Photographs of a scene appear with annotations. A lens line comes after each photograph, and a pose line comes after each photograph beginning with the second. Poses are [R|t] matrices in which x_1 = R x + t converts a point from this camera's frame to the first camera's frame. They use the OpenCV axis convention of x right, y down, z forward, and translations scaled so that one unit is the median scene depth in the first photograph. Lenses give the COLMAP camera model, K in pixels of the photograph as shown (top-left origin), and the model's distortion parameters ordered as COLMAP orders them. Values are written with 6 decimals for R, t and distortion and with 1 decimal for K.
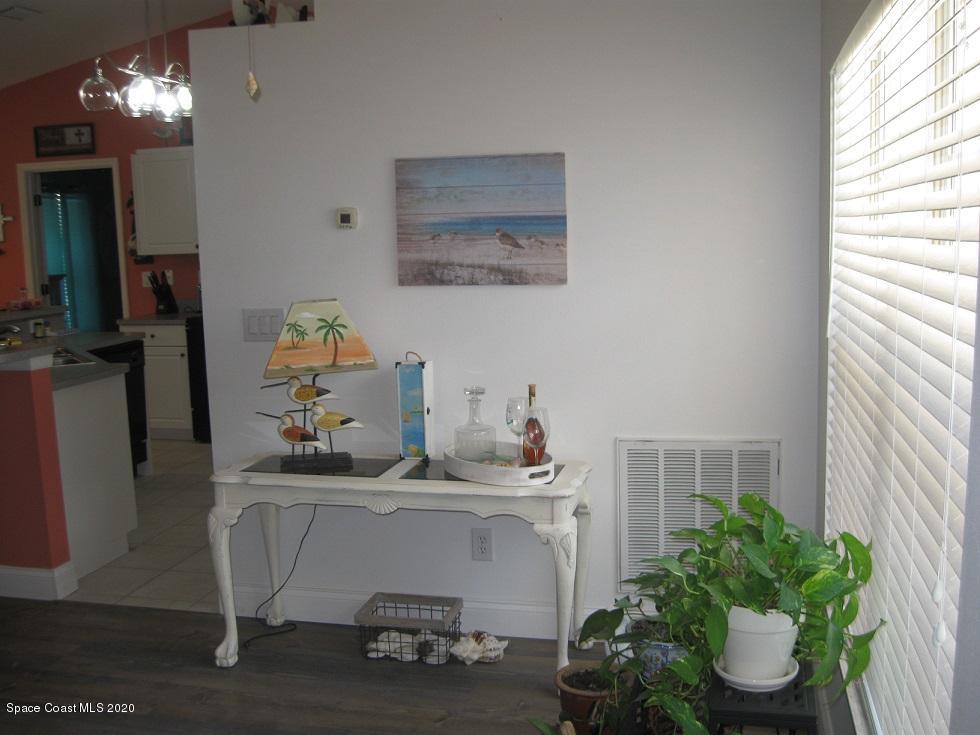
lens RADIAL K [[1025.1, 0, 509.1], [0, 1025.1, 392.6], [0, 0, 1]] dist [-0.146999, 0.078906]
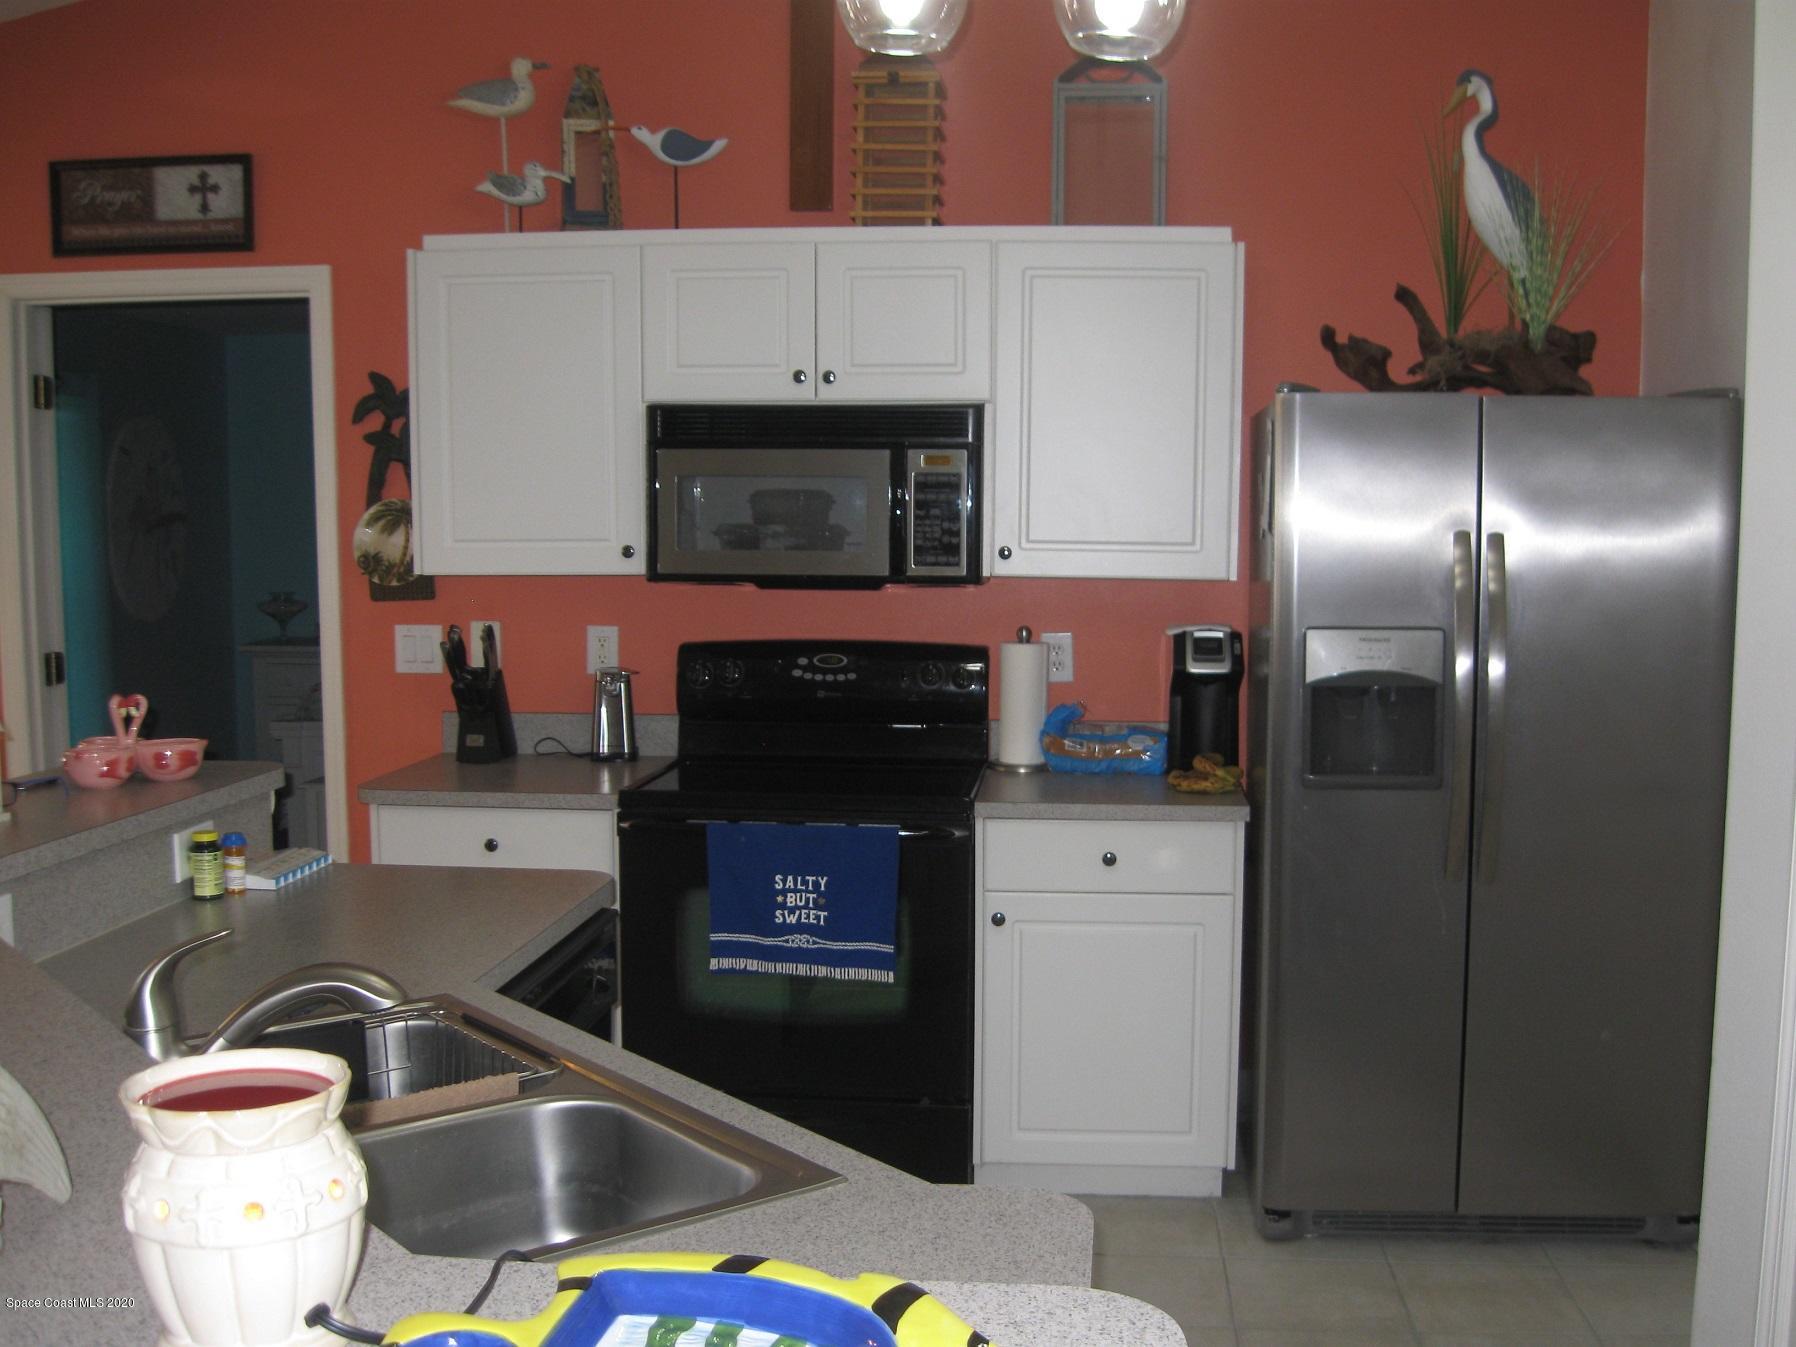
lens RADIAL K [[1878.7, 0, 933.0], [0, 1878.7, 719.6], [0, 0, 1]] dist [-0.146999, 0.078906]
pose [[0.991505, 0.010913, 0.129612, -0.275387], [-0.004289, 0.998676, -0.051272, -0.061437], [-0.130000, 0.050280, 0.990238, 0.400276]]
